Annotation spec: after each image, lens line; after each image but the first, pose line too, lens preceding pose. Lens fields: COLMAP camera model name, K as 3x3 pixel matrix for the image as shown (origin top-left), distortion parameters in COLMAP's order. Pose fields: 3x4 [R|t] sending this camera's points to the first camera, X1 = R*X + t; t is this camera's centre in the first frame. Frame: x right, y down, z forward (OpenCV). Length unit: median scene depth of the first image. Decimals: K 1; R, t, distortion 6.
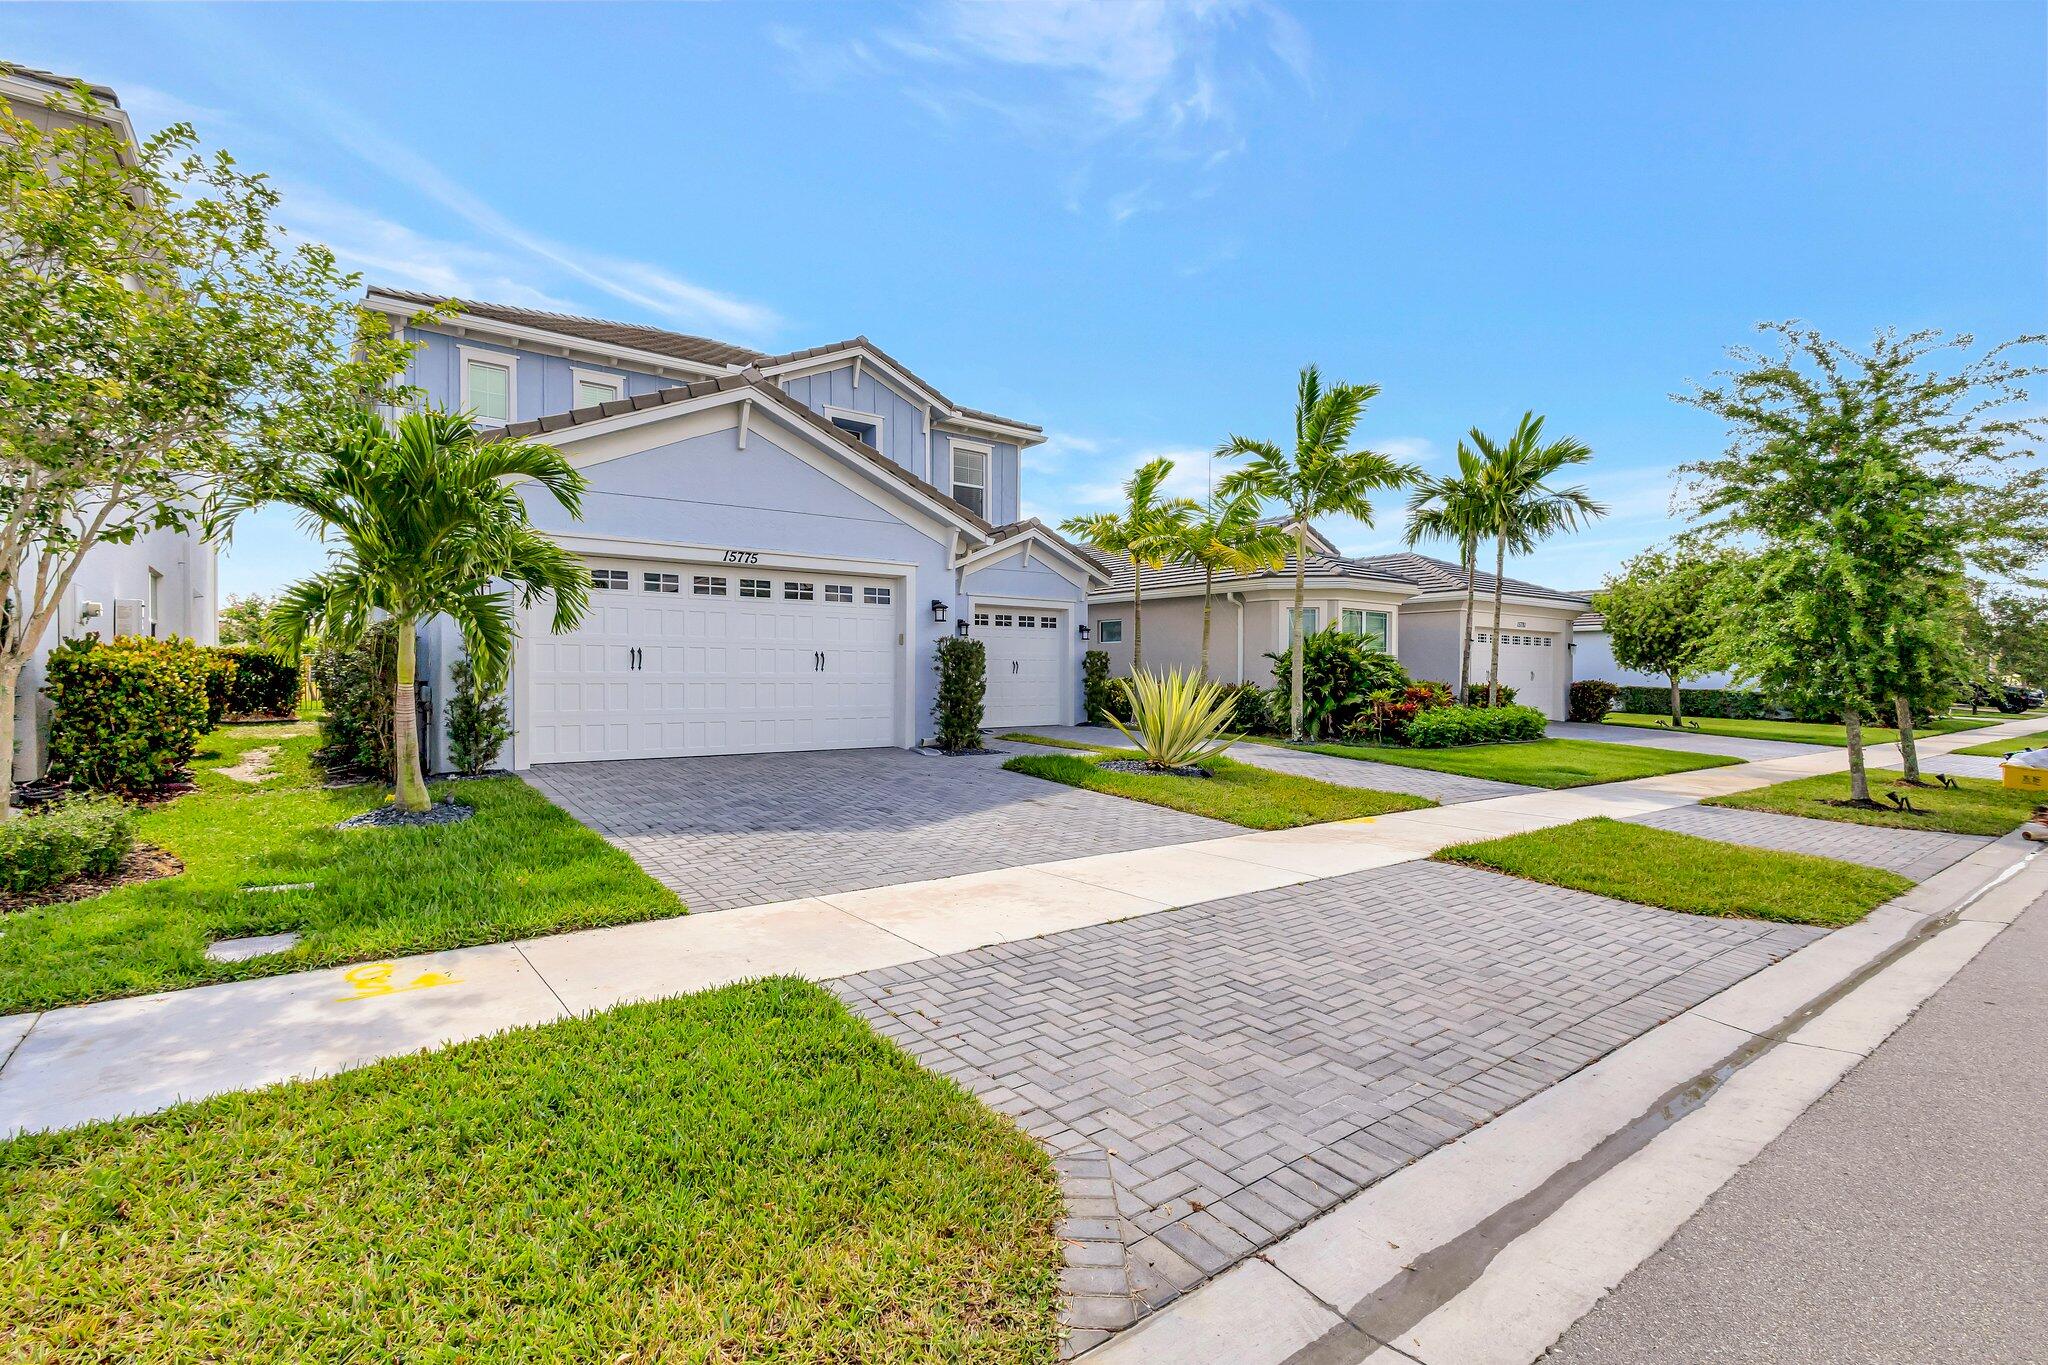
lens RADIAL K [[949.7, 0, 1023.1], [0, 949.7, 687.8], [0, 0, 1]] dist [0.006706, -0.000061]
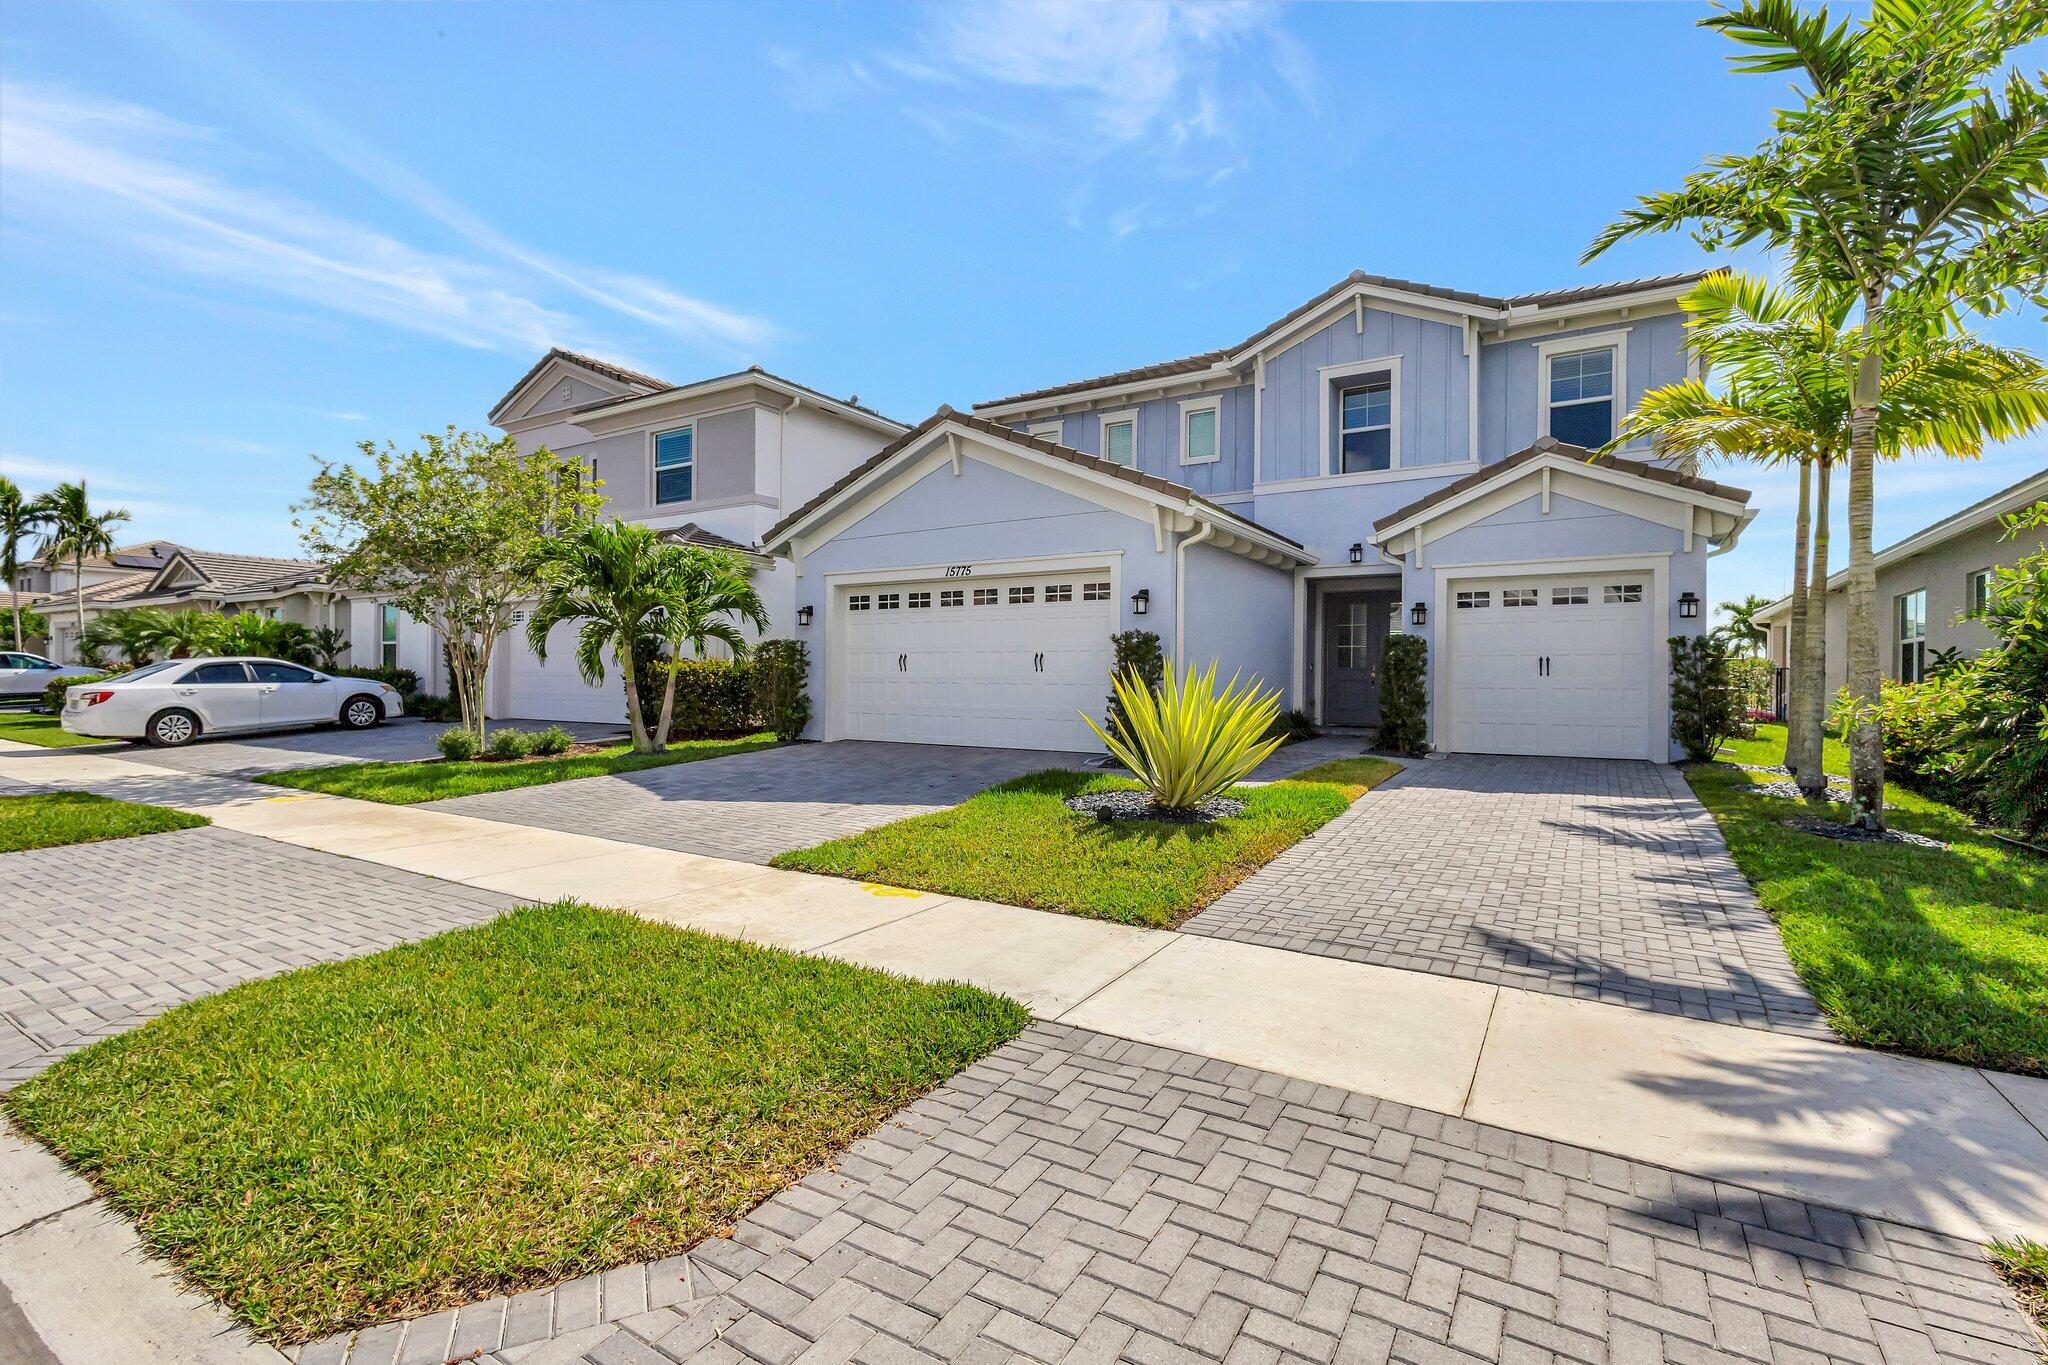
lens RADIAL K [[949.7, 0, 1011.4], [0, 949.7, 685.4], [0, 0, 1]] dist [0.006706, -0.000061]
pose [[0.342174, 0.004907, -0.939624, 0.581980], [-0.017413, 0.999848, -0.001120, -0.001047], [0.939475, 0.016745, 0.342207, 0.498363]]
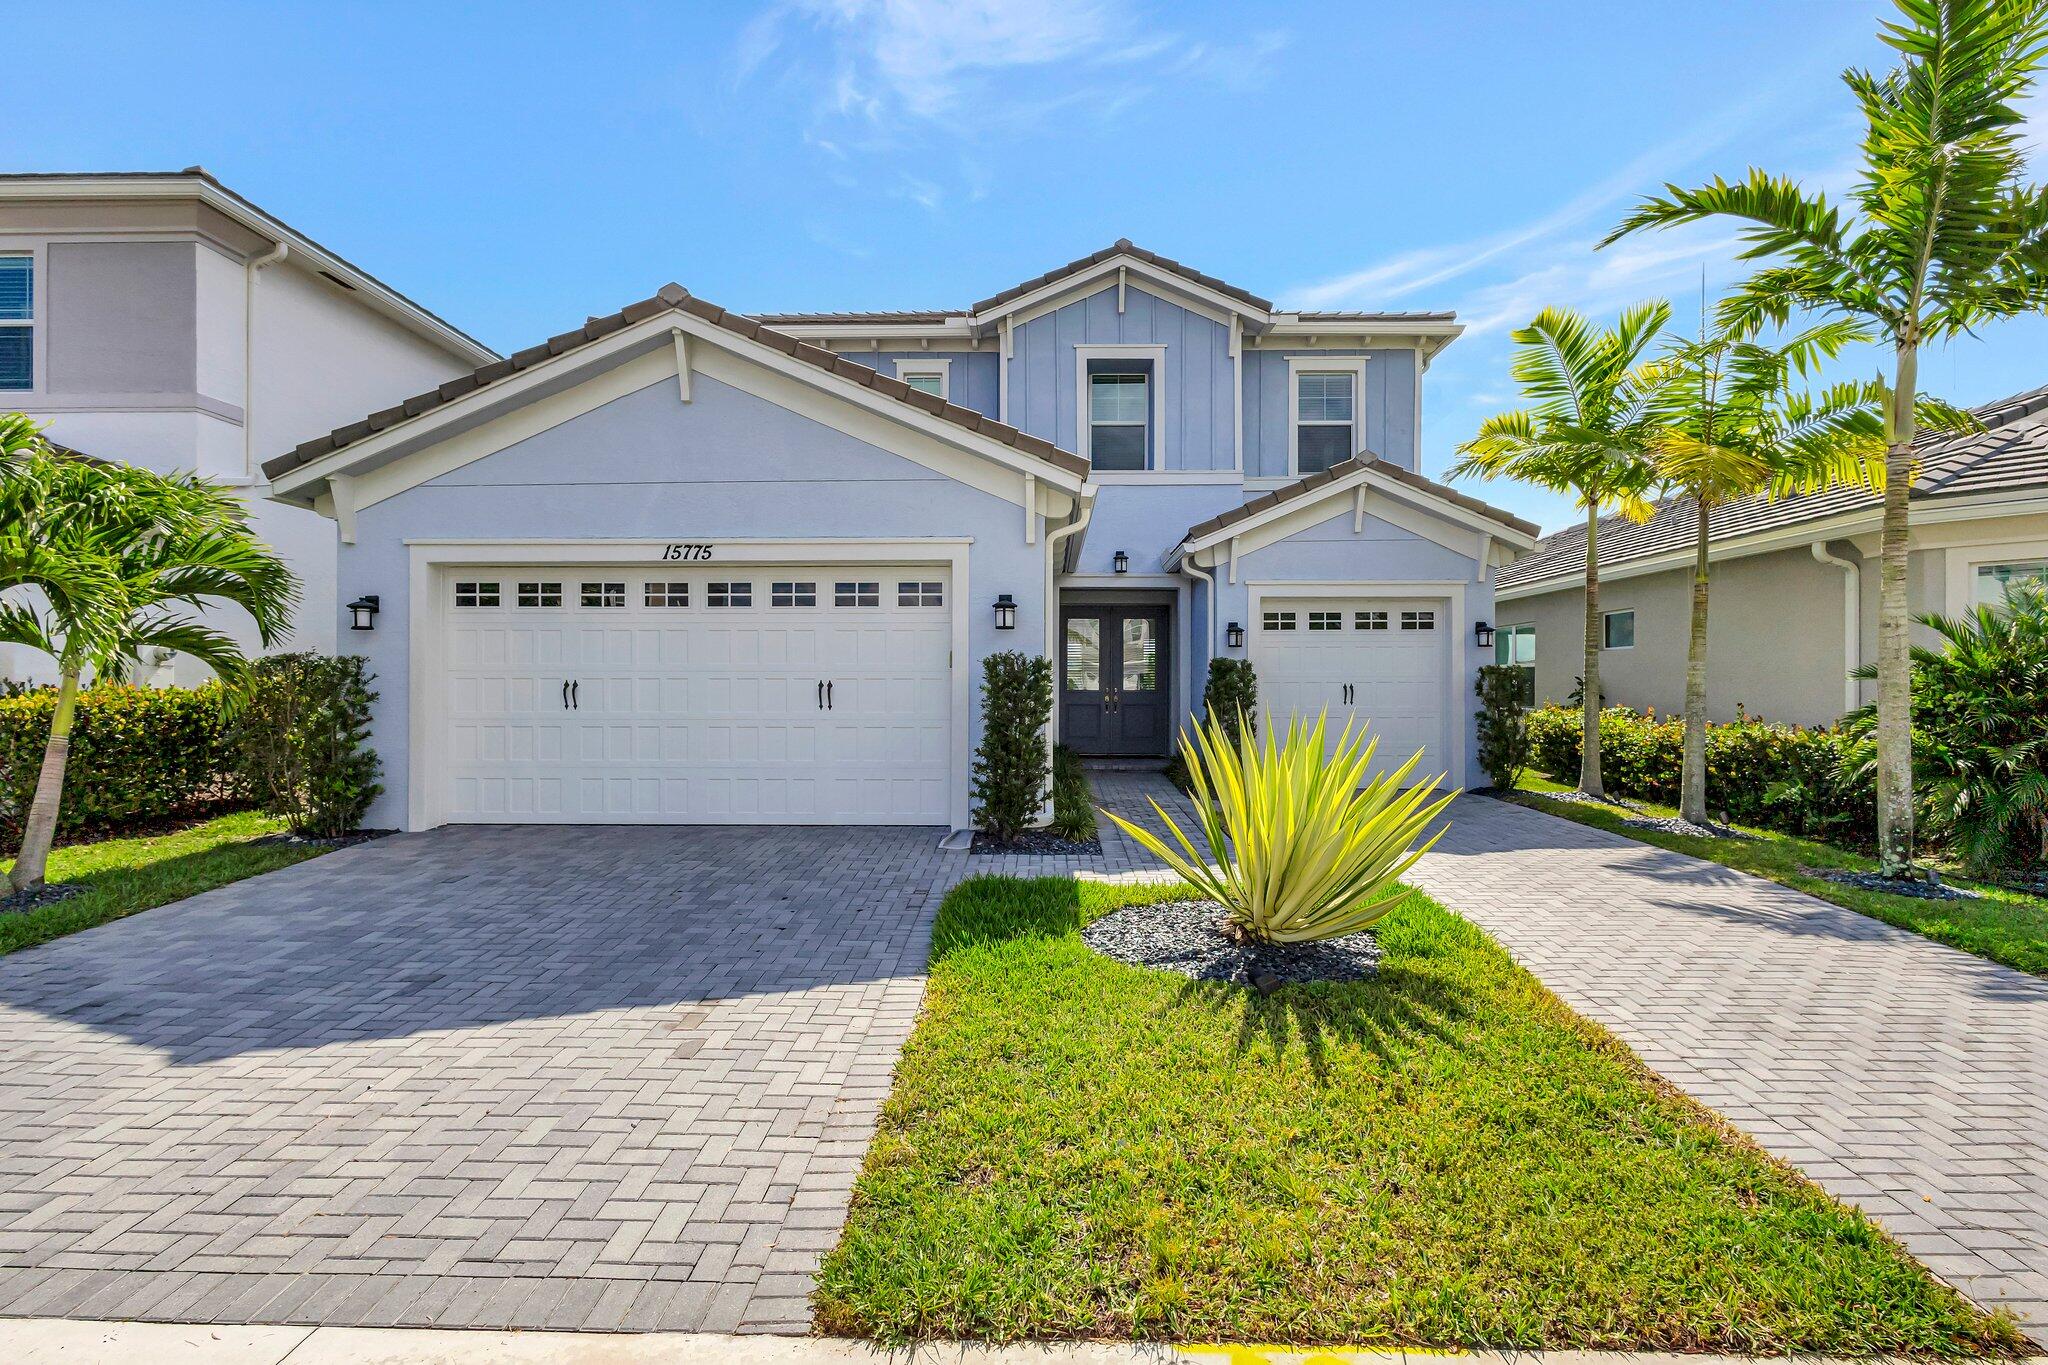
lens RADIAL K [[949.7, 0, 1029.4], [0, 949.7, 688.6], [0, 0, 1]] dist [0.006706, -0.000061]
pose [[0.779693, -0.000312, -0.626162, 0.262689], [-0.006114, 0.999948, -0.008111, -0.022181], [0.626132, 0.010153, 0.779651, 0.444914]]
